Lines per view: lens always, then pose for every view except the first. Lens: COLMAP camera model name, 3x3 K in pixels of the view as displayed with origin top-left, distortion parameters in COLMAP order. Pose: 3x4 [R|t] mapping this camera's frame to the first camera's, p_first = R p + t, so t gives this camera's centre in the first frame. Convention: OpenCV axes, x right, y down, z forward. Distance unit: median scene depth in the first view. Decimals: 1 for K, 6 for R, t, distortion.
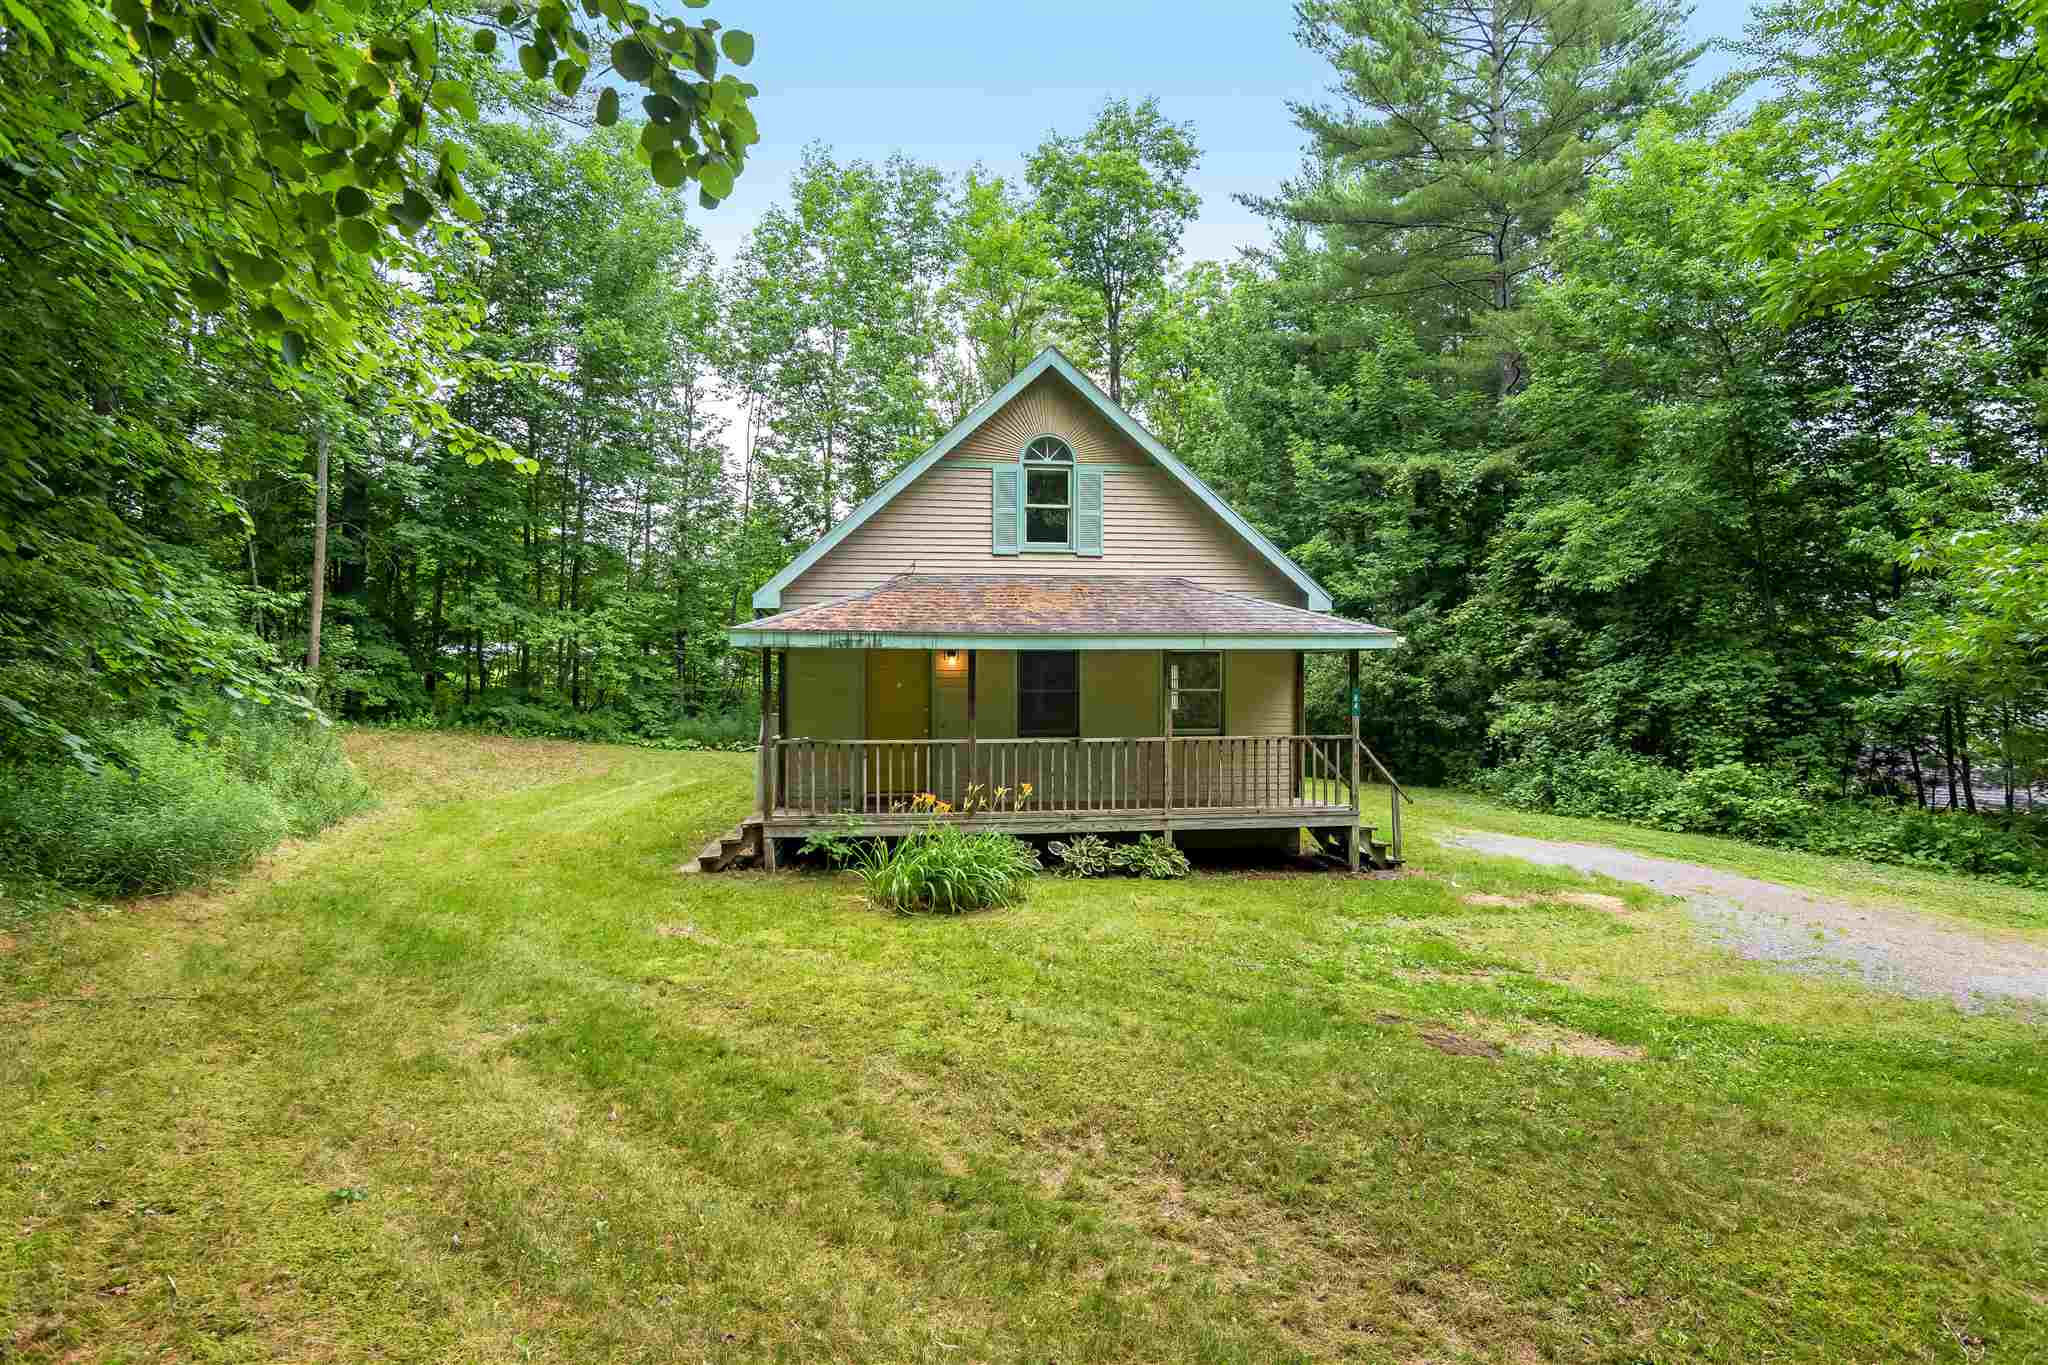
lens RADIAL K [[1034.0, 0, 1024.2], [0, 1034.0, 659.1], [0, 0, 1]] dist [0.001825, -0.000089]
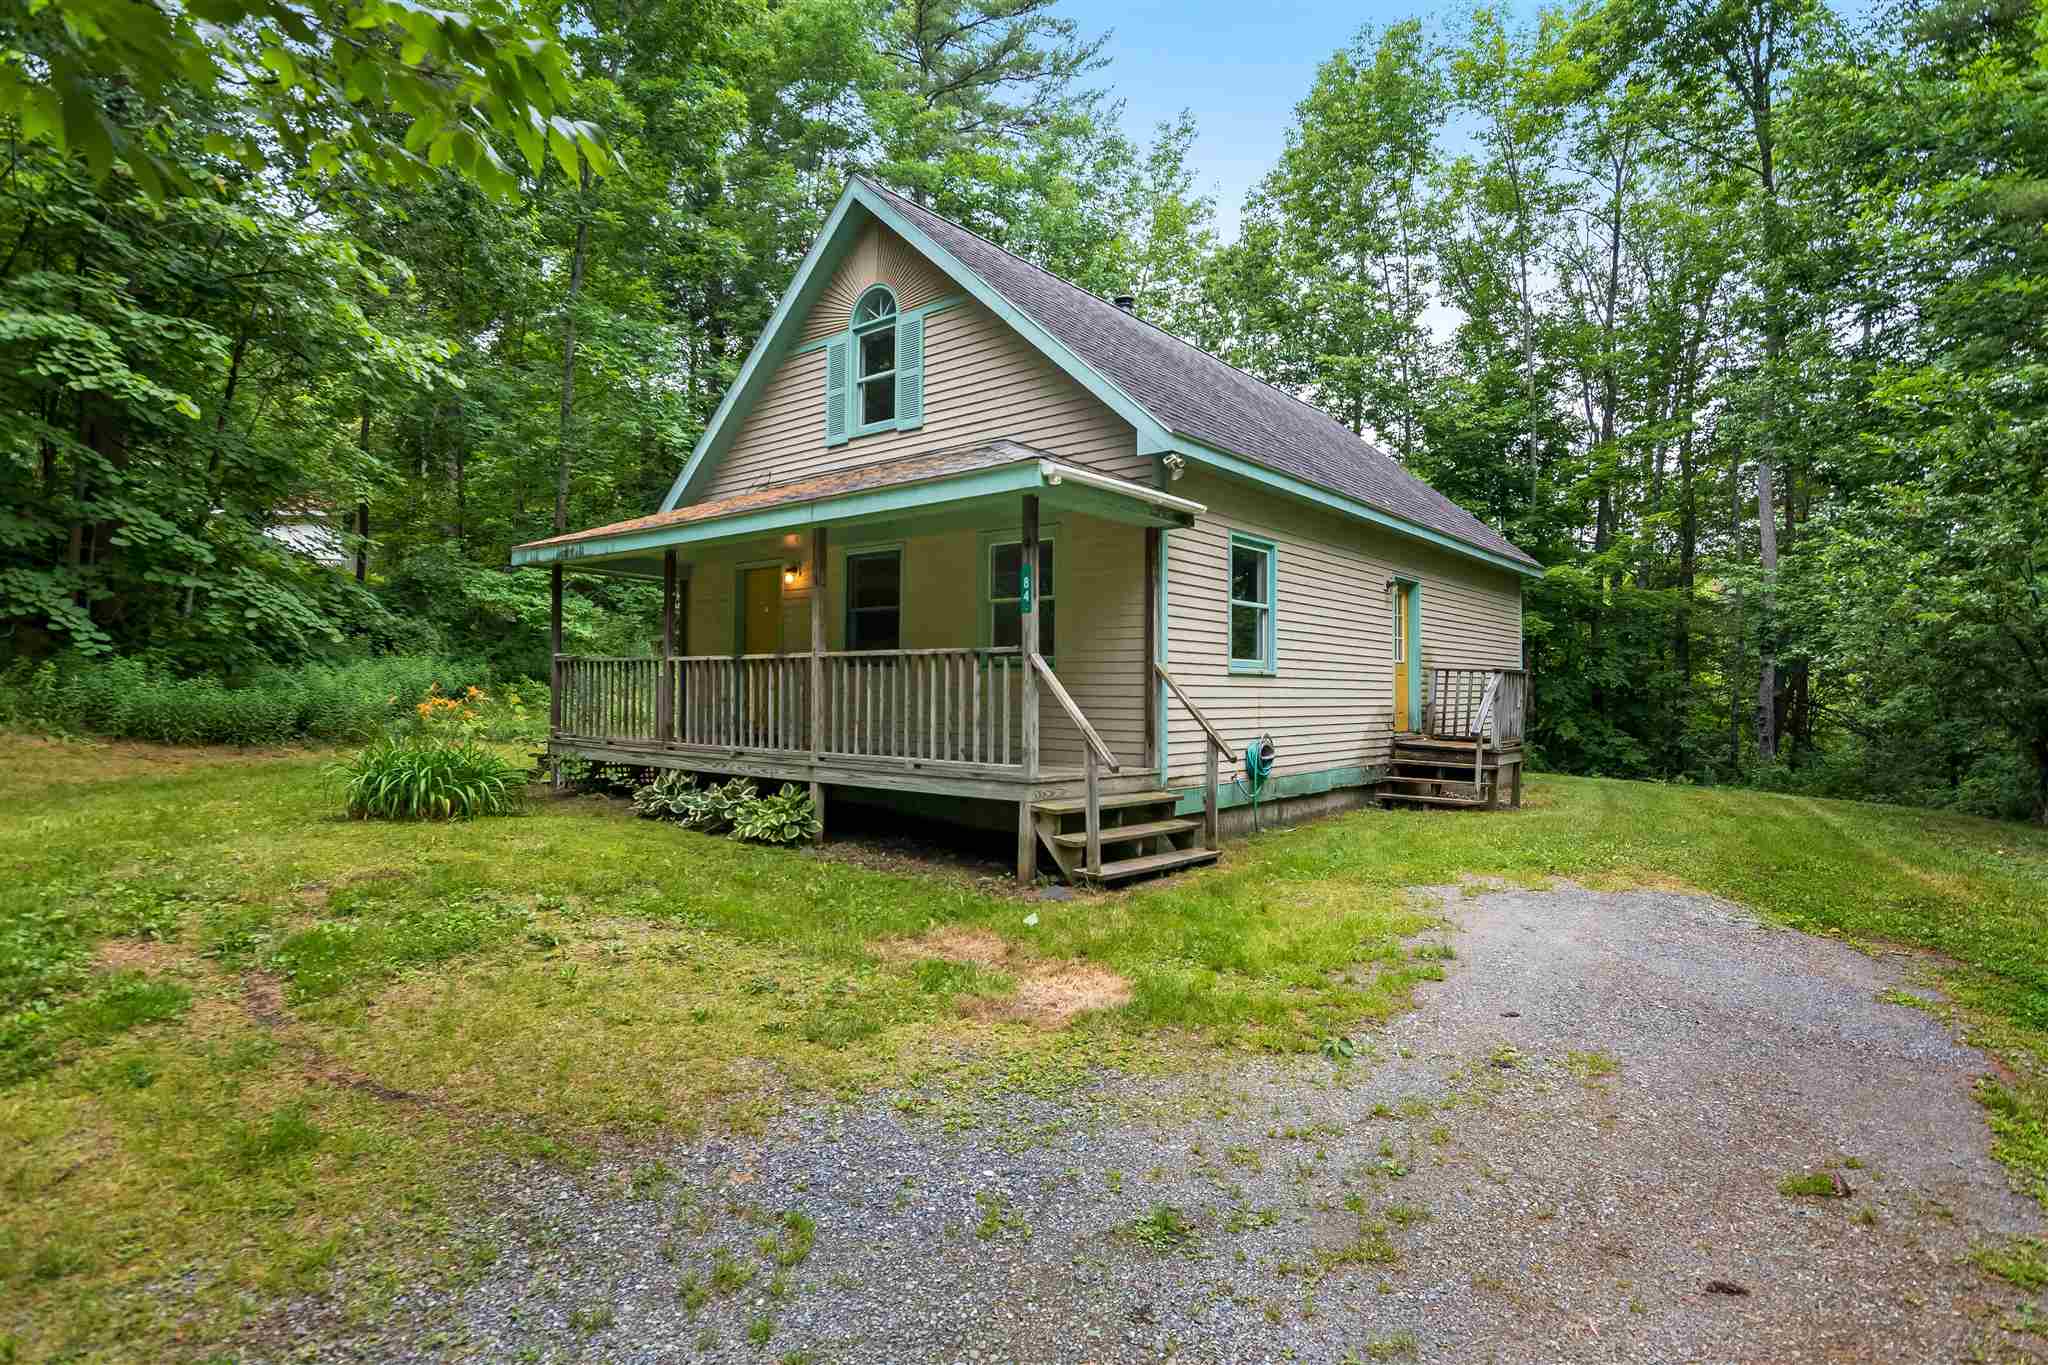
lens RADIAL K [[1037.8, 0, 1000.9], [0, 1037.8, 641.7], [0, 0, 1]] dist [0.000425, -0.000246]
pose [[0.672235, -0.025209, -0.739909, 0.637606], [0.003506, 0.999517, -0.030869, 0.076422], [0.740330, 0.018157, 0.671999, 0.513522]]
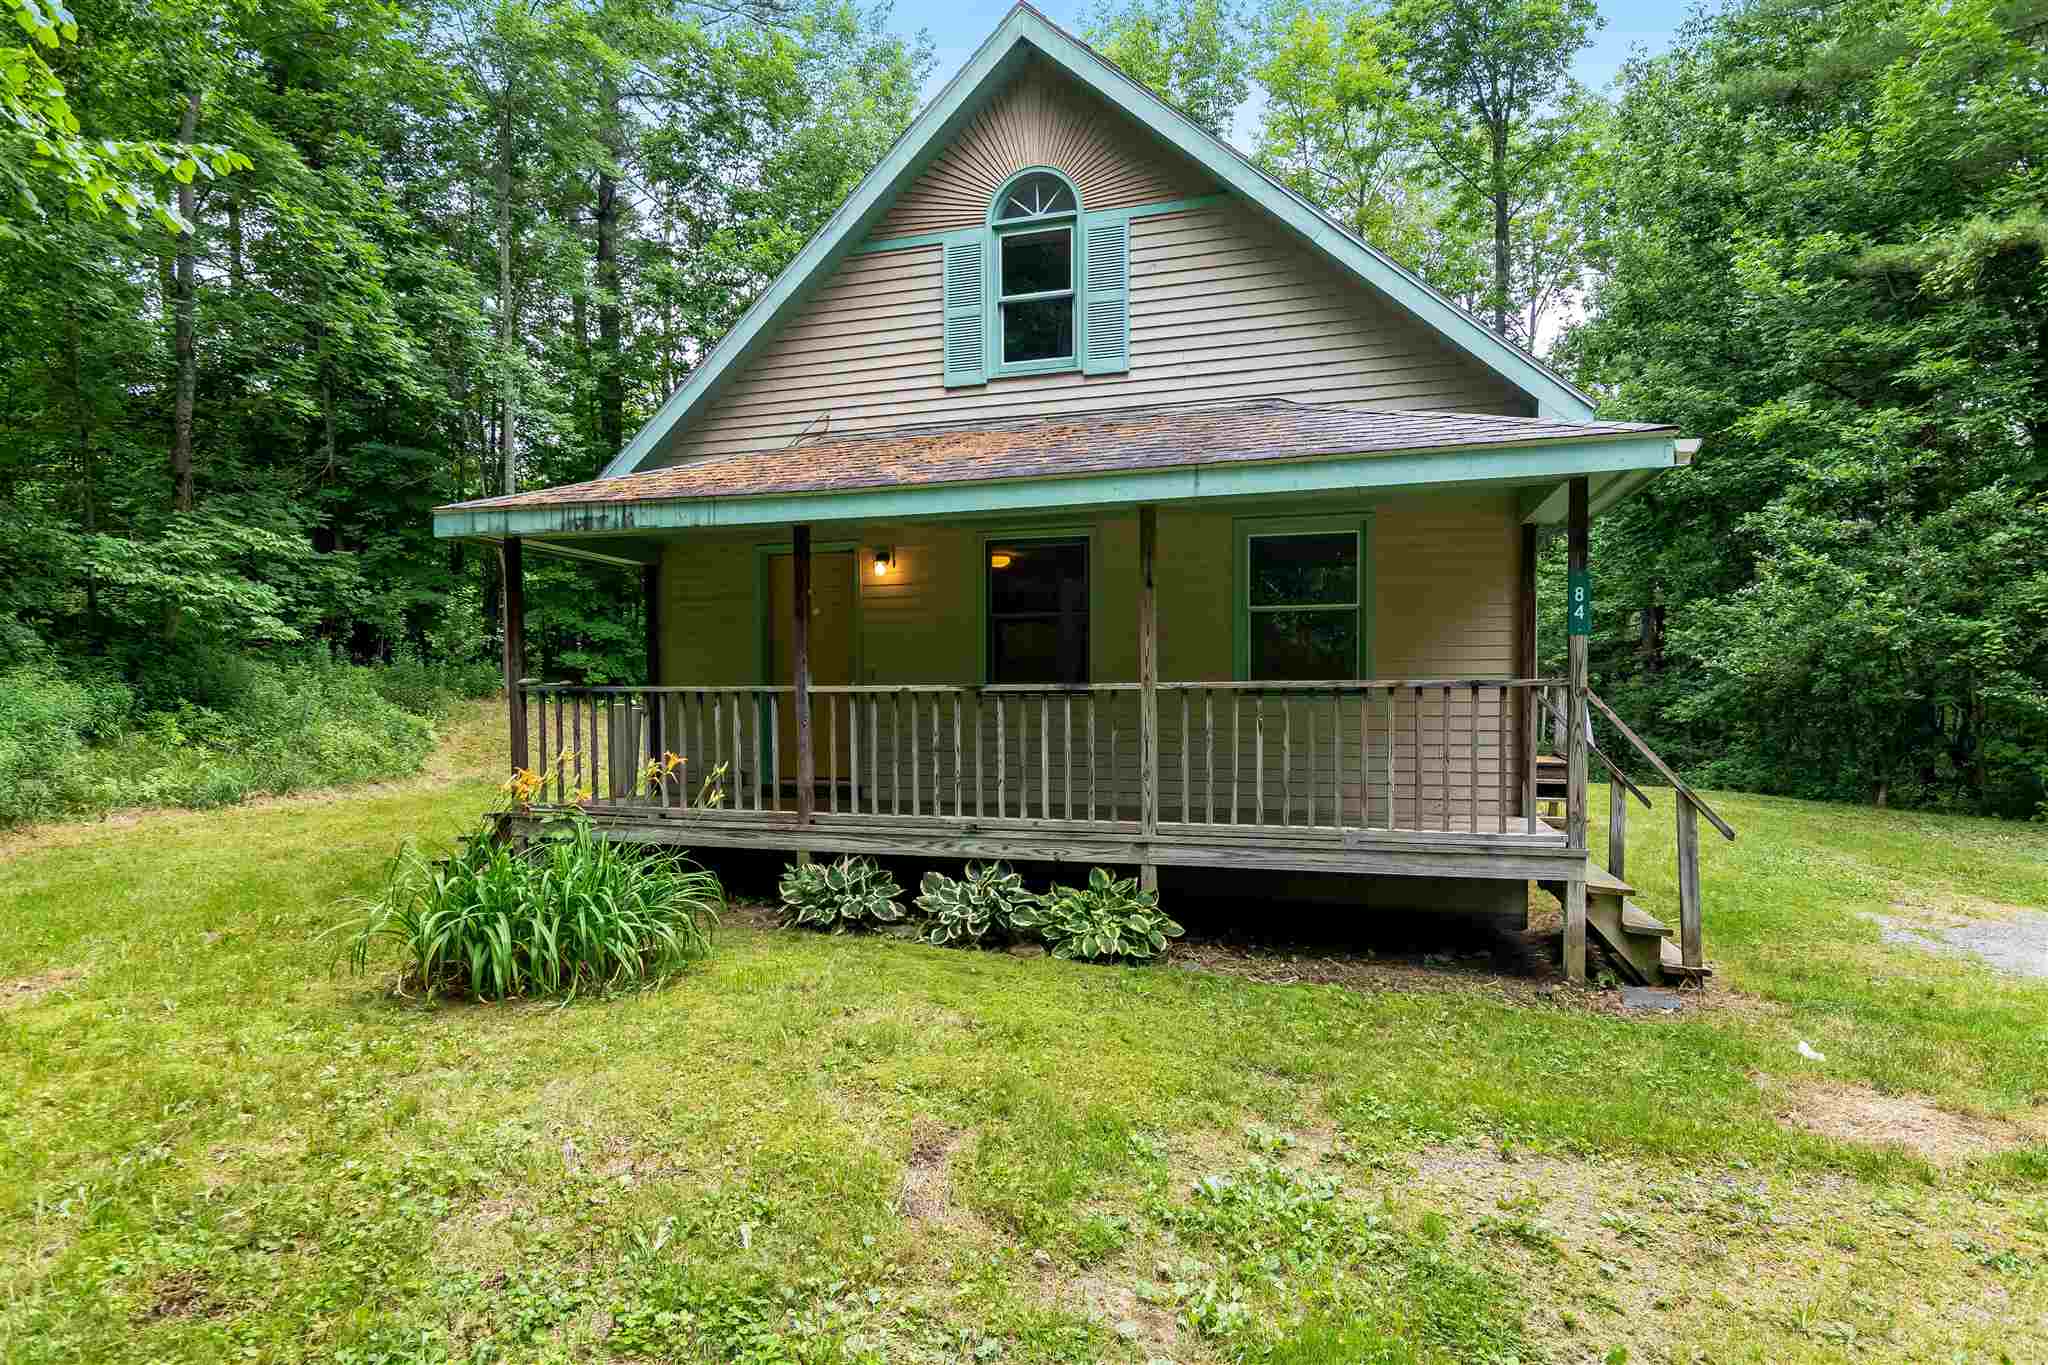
lens RADIAL K [[1102.1, 0, 1012.4], [0, 1102.1, 698.1], [0, 0, 1]] dist [0.003181, -0.001673]
pose [[0.909390, 0.001143, -0.415943, 0.255089], [0.013470, 0.999391, 0.032196, 0.054708], [0.415726, -0.034882, 0.908821, 0.404352]]
